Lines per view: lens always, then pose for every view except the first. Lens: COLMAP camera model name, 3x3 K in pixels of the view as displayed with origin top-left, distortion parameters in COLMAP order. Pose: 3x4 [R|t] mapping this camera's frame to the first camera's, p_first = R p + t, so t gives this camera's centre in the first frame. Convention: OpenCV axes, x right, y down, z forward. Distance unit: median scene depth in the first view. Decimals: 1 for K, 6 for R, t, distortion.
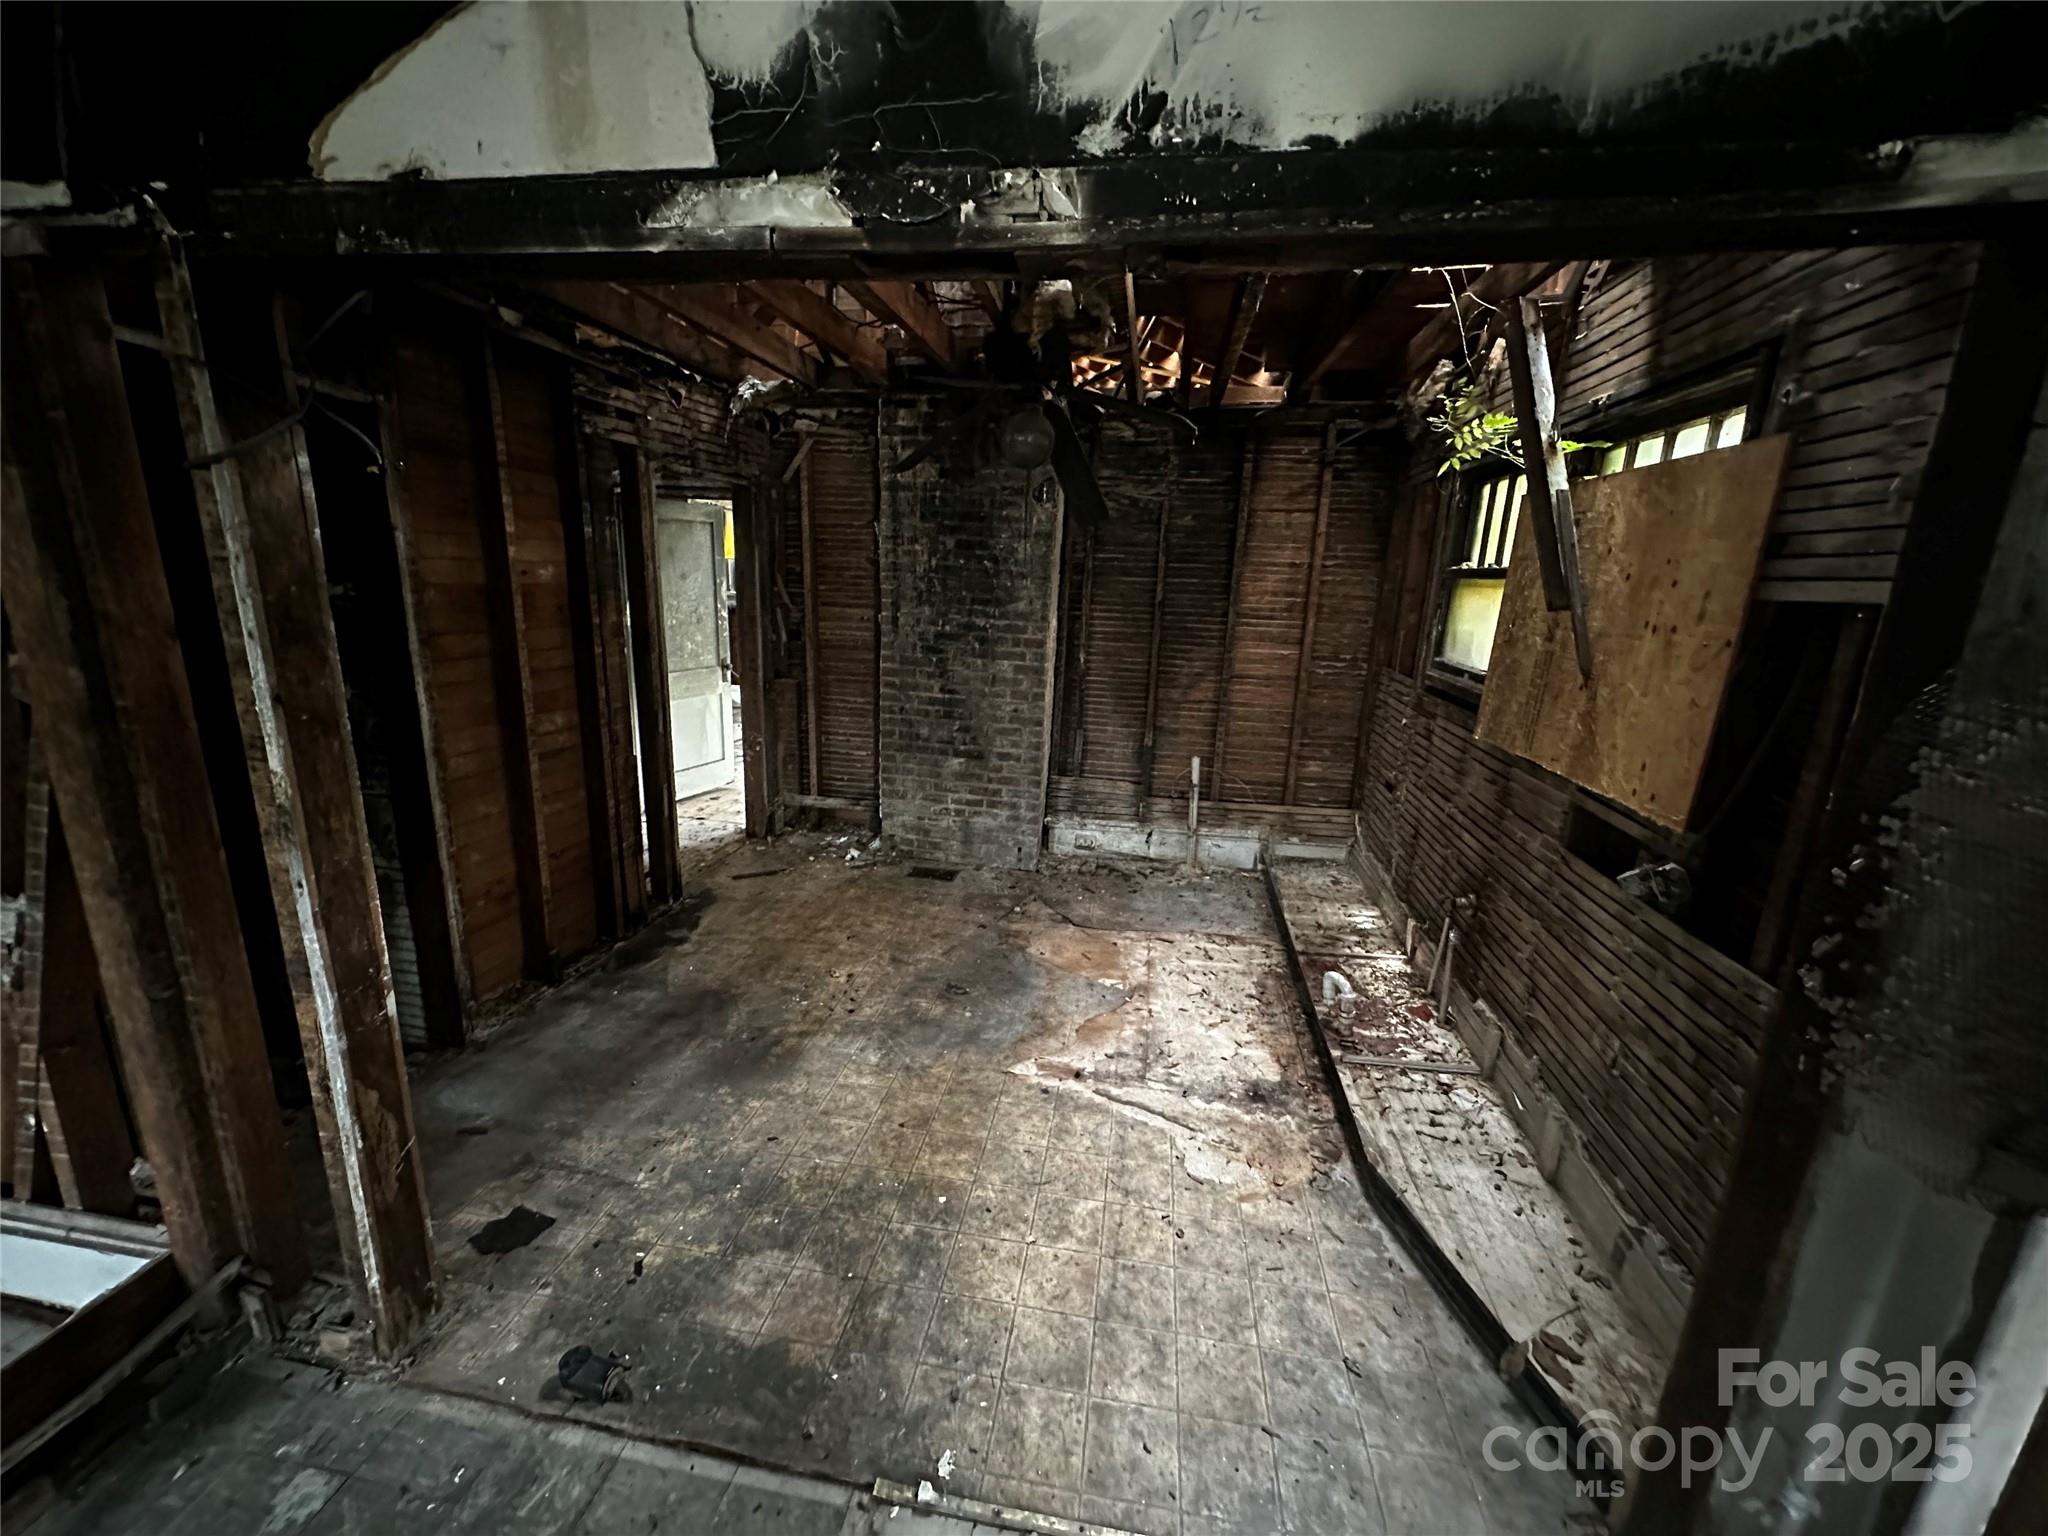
lens RADIAL K [[819.9, 0, 1026.6], [0, 819.9, 772.7], [0, 0, 1]] dist [-0.001032, 0.000139]
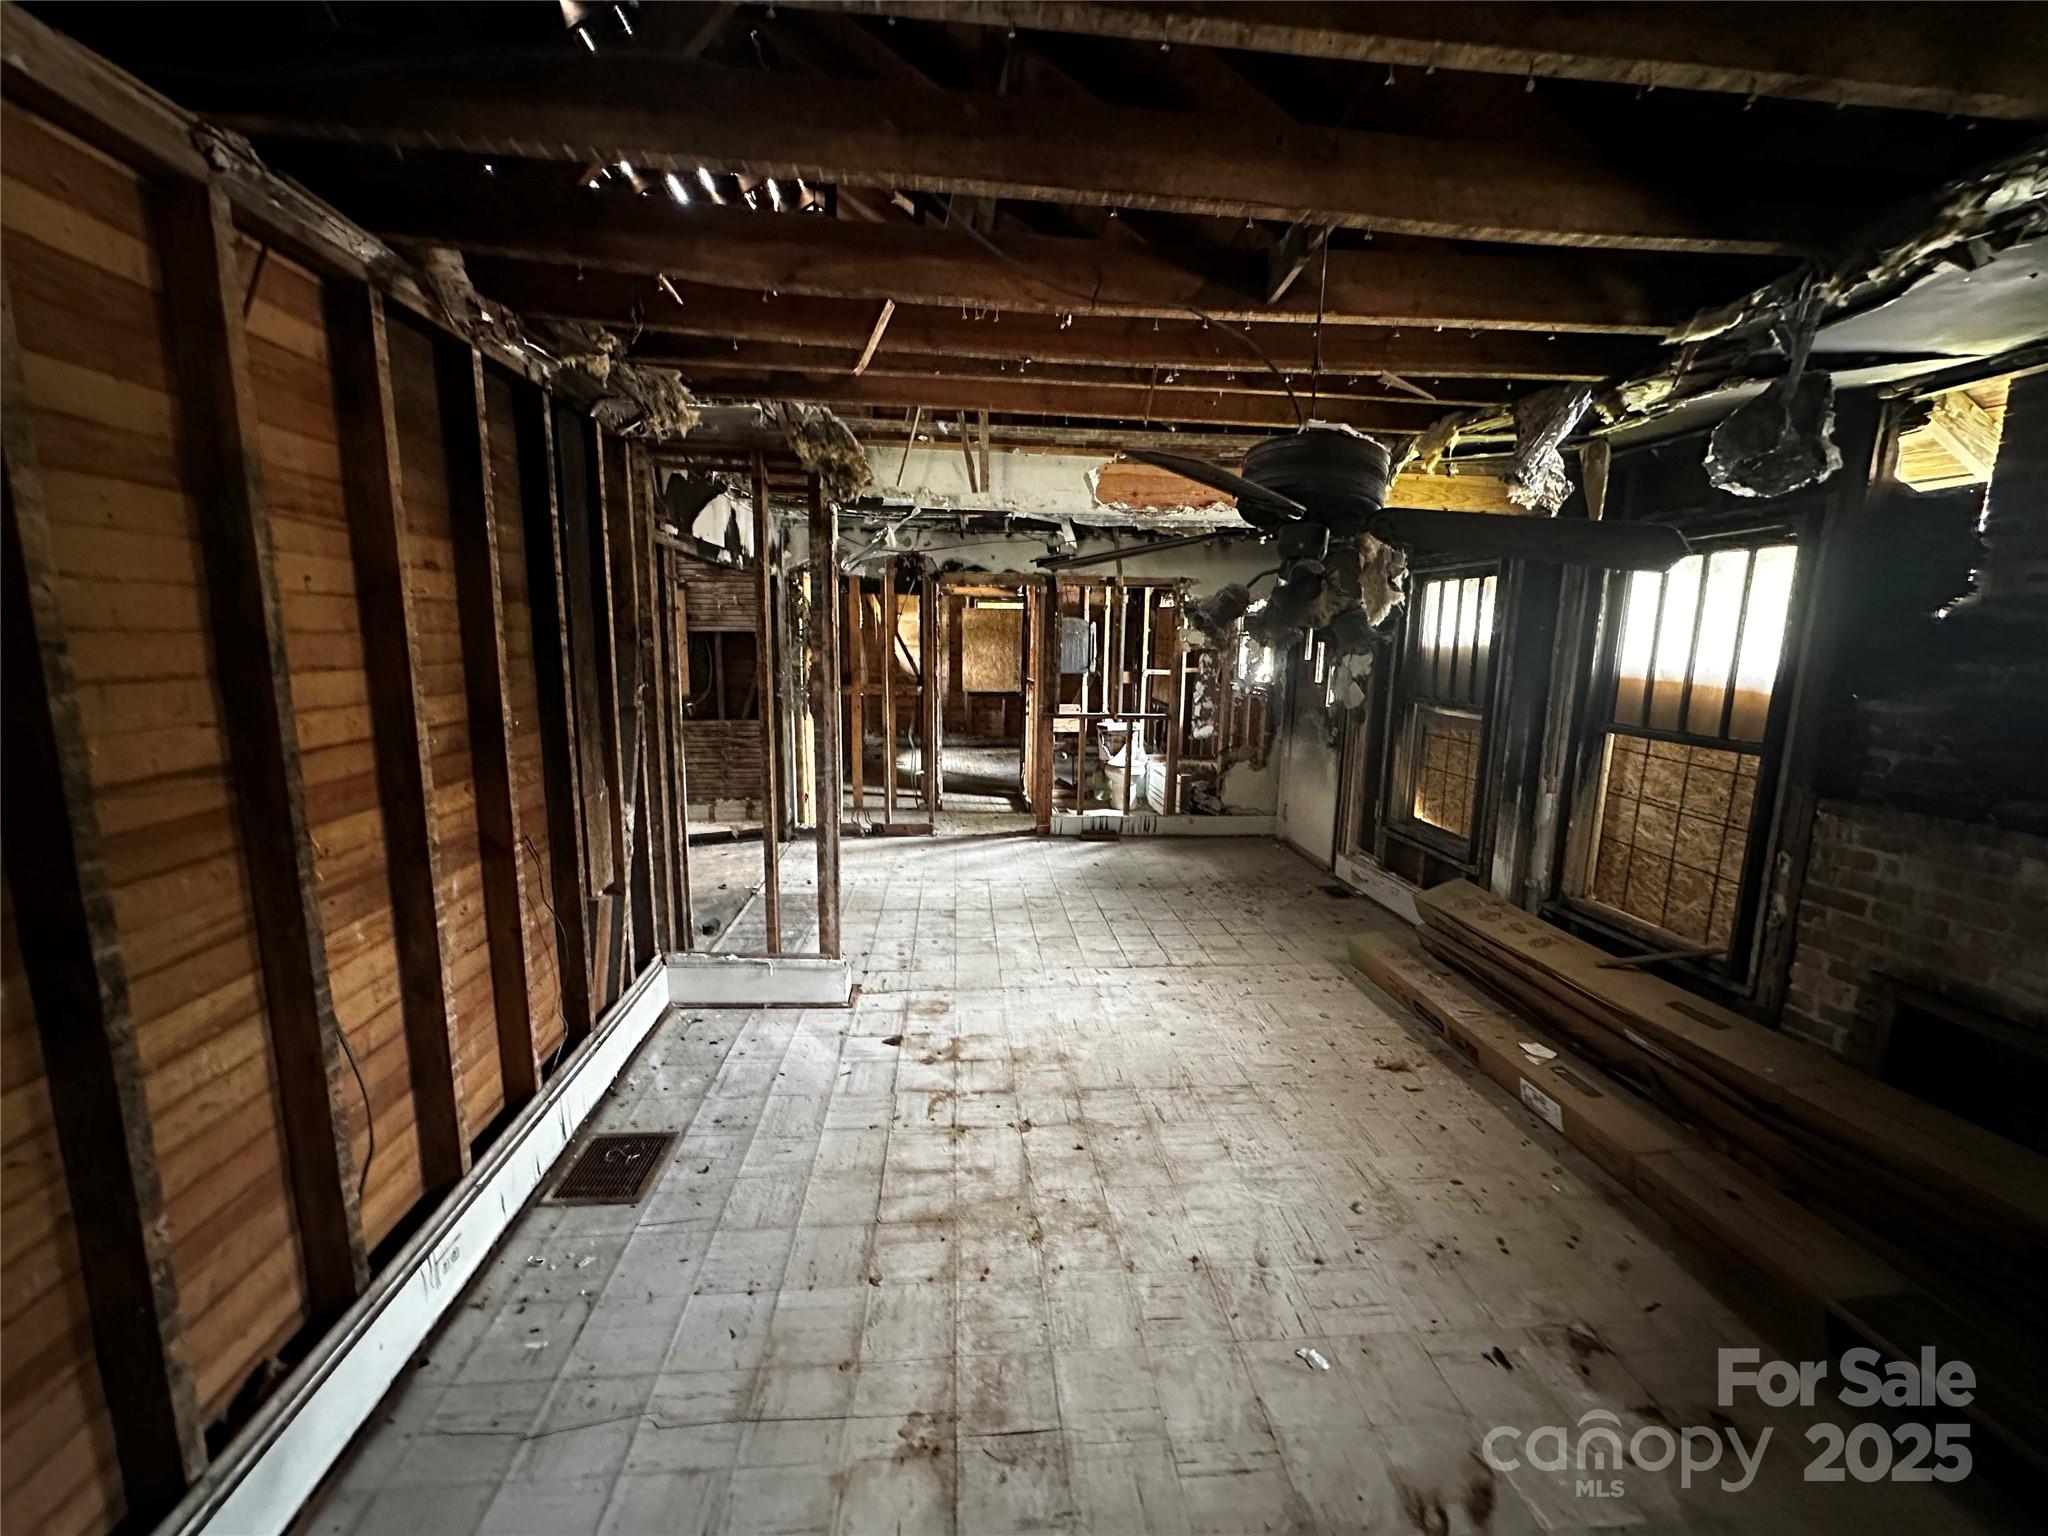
lens RADIAL K [[819.9, 0, 1026.6], [0, 819.9, 772.7], [0, 0, 1]] dist [-0.001032, 0.000139]
pose [[-0.251141, -0.208819, 0.945157, -1.968002], [0.208144, 0.941959, 0.263419, -0.156471], [-0.945306, 0.262885, -0.193100, 0.236087]]
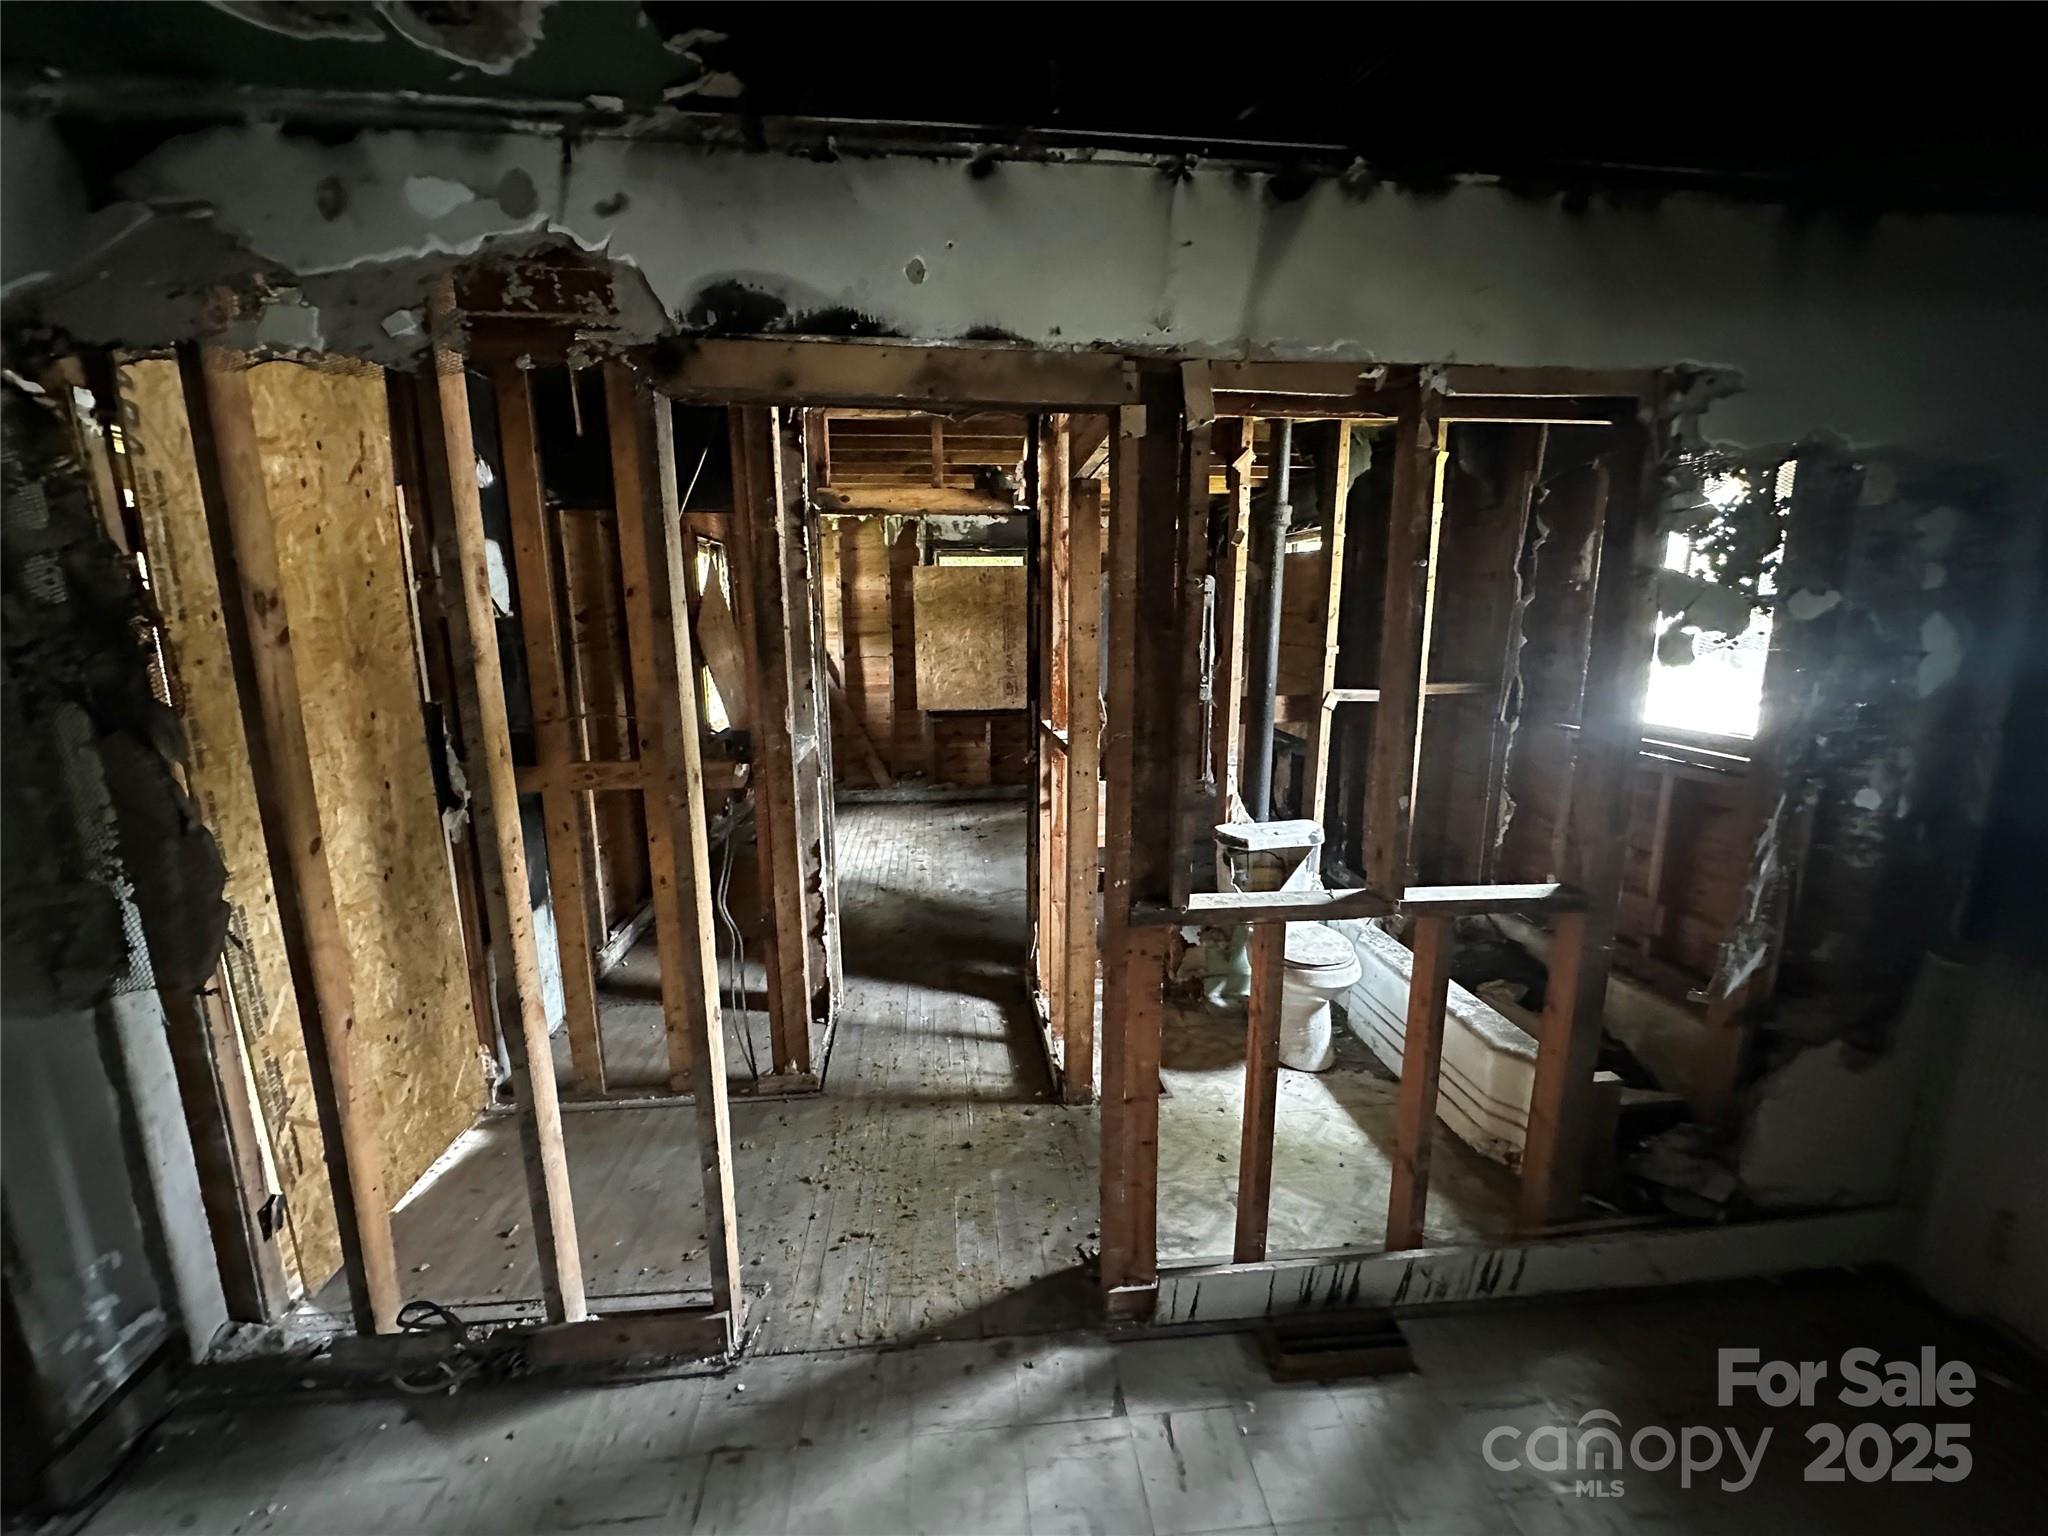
lens RADIAL K [[817.6, 0, 1024.0], [0, 817.6, 768.0], [0, 0, 1]] dist [0.000354, 0.000124]
pose [[-0.263793, -0.224766, 0.938026, -0.204450], [0.224134, 0.931571, 0.286250, 0.024893], [-0.938178, 0.285754, -0.195364, -0.155413]]
